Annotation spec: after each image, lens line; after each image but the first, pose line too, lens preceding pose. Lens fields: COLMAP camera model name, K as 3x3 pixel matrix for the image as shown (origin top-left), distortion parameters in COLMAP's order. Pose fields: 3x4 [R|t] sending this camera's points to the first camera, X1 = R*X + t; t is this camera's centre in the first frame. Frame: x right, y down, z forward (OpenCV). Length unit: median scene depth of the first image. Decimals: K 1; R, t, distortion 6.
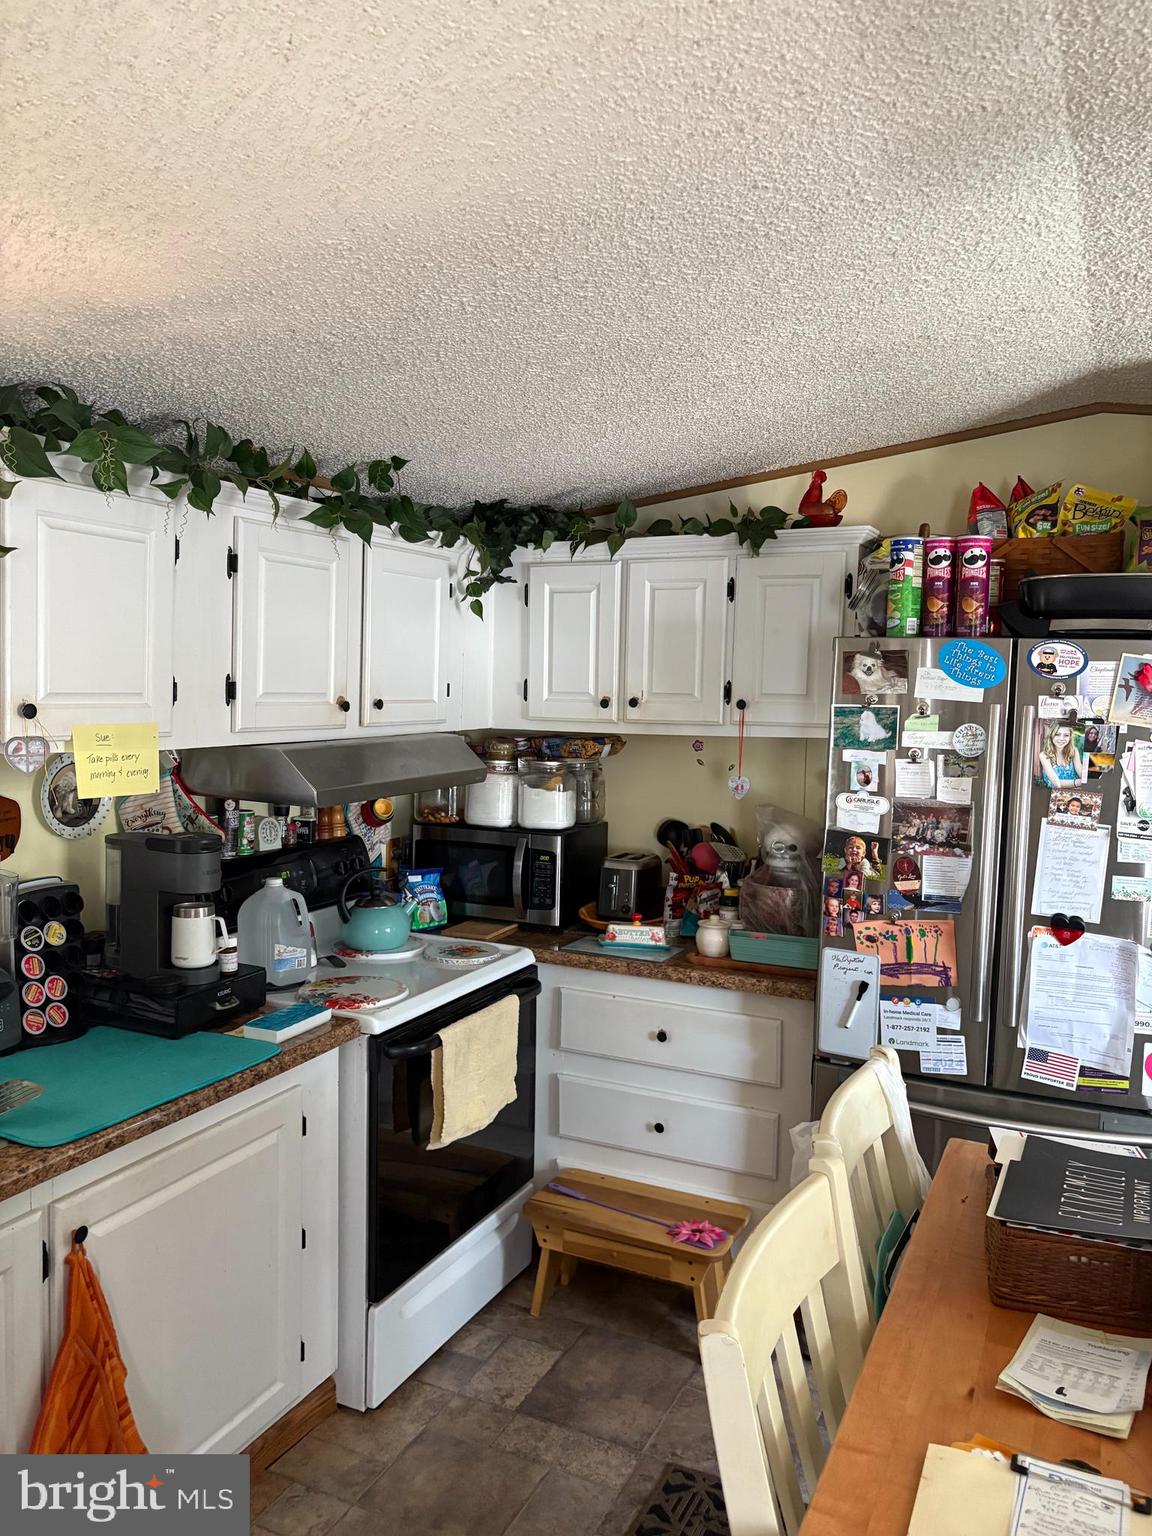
lens RADIAL K [[1161.2, 0, 572.5], [0, 1161.2, 771.5], [0, 0, 1]] dist [0.038855, -0.043614]
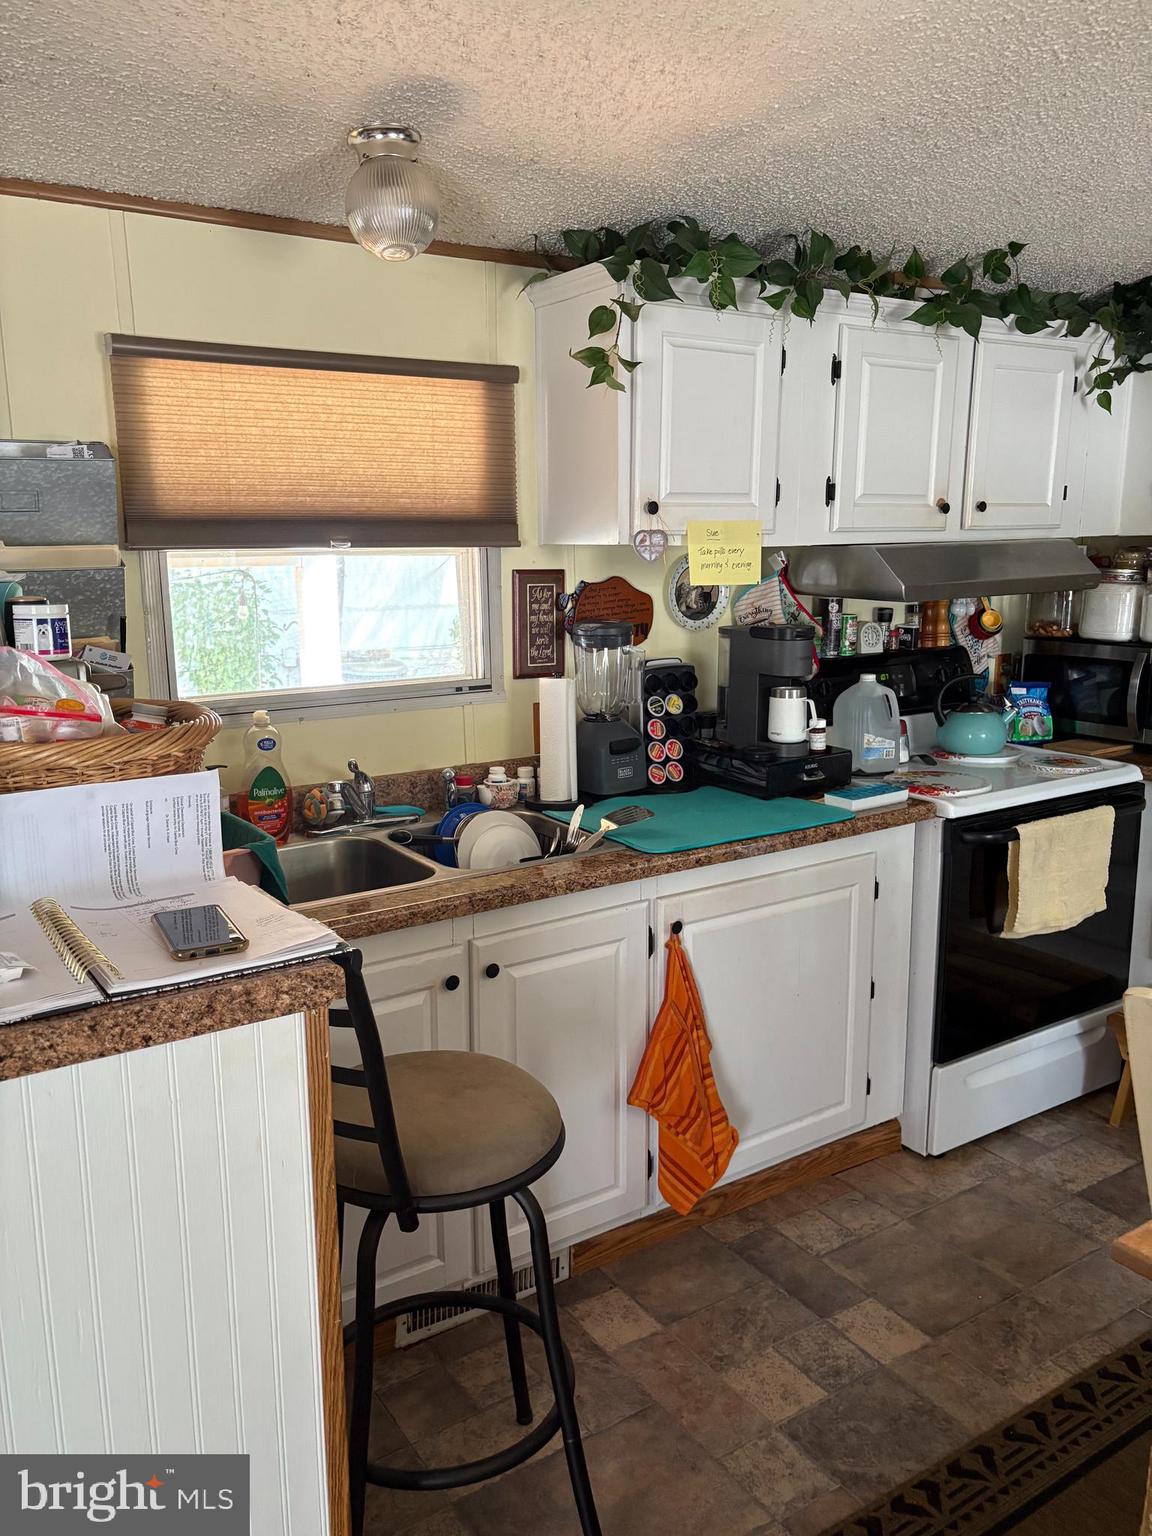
lens RADIAL K [[1161.2, 0, 579.9], [0, 1161.2, 762.5], [0, 0, 1]] dist [0.038855, -0.043614]
pose [[0.858236, 0.070040, -0.508454, 0.075066], [-0.008295, 0.992409, 0.122705, 0.048649], [0.513188, -0.101092, 0.852302, -0.062379]]
